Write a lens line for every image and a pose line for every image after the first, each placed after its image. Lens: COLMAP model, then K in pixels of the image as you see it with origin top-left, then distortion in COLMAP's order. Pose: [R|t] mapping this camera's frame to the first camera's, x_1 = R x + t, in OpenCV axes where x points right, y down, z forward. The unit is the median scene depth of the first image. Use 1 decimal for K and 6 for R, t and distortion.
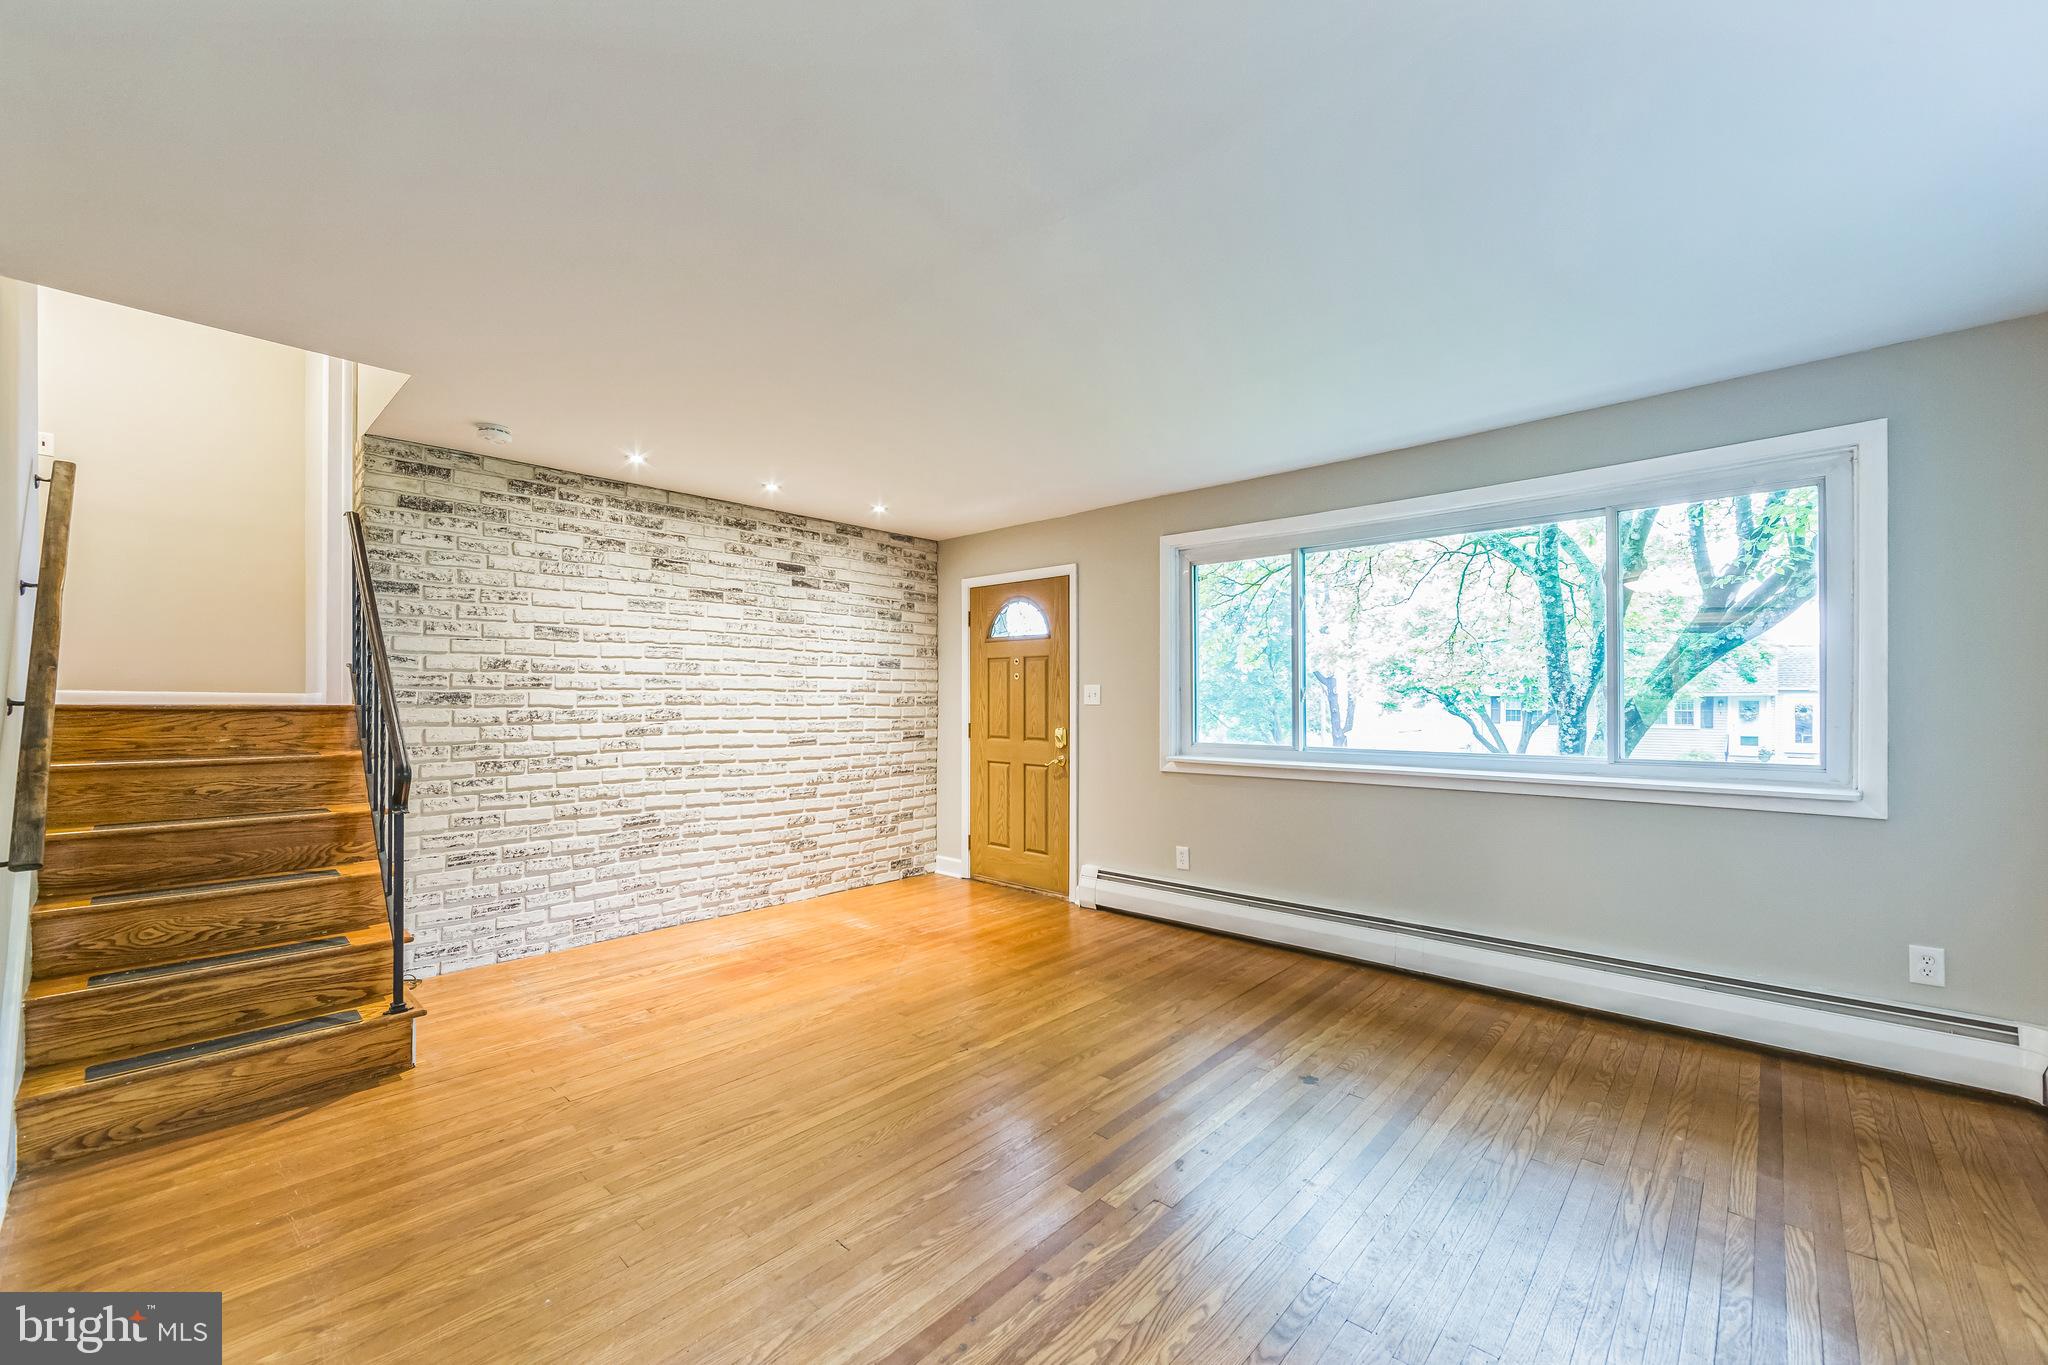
lens RADIAL K [[806.8, 0, 1024.7], [0, 806.8, 693.6], [0, 0, 1]] dist [-0.002868, -0.000160]
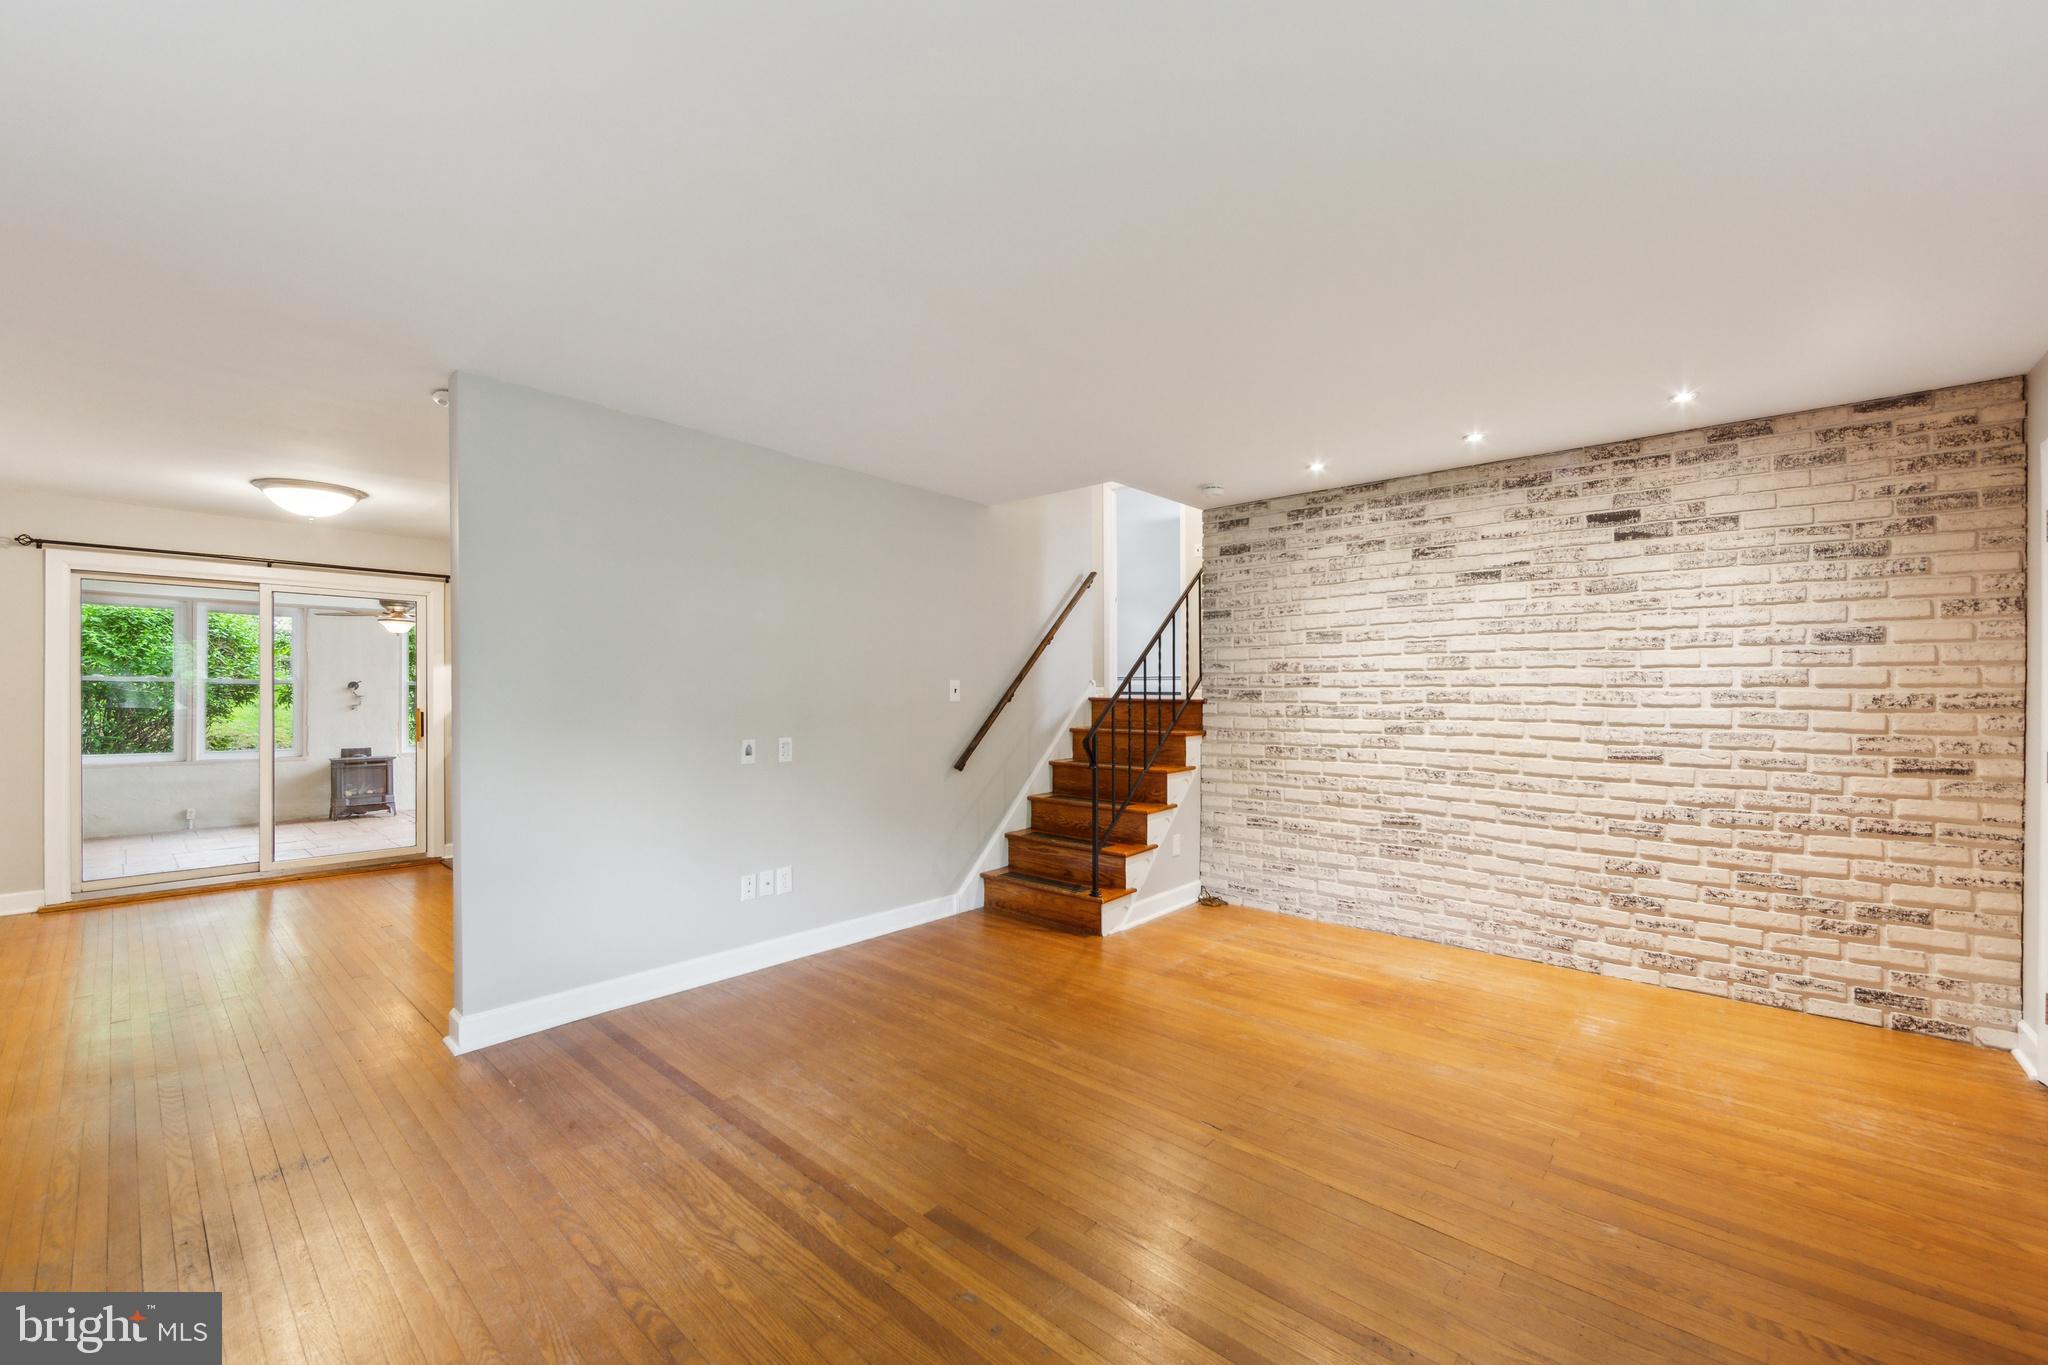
lens RADIAL K [[806.8, 0, 1024.8], [0, 806.8, 685.8], [0, 0, 1]] dist [-0.002868, -0.000160]
pose [[0.020670, -0.007911, -0.999755, 0.451050], [0.004191, 0.999961, -0.007826, -0.000157], [0.999778, -0.004028, 0.020702, 0.481672]]
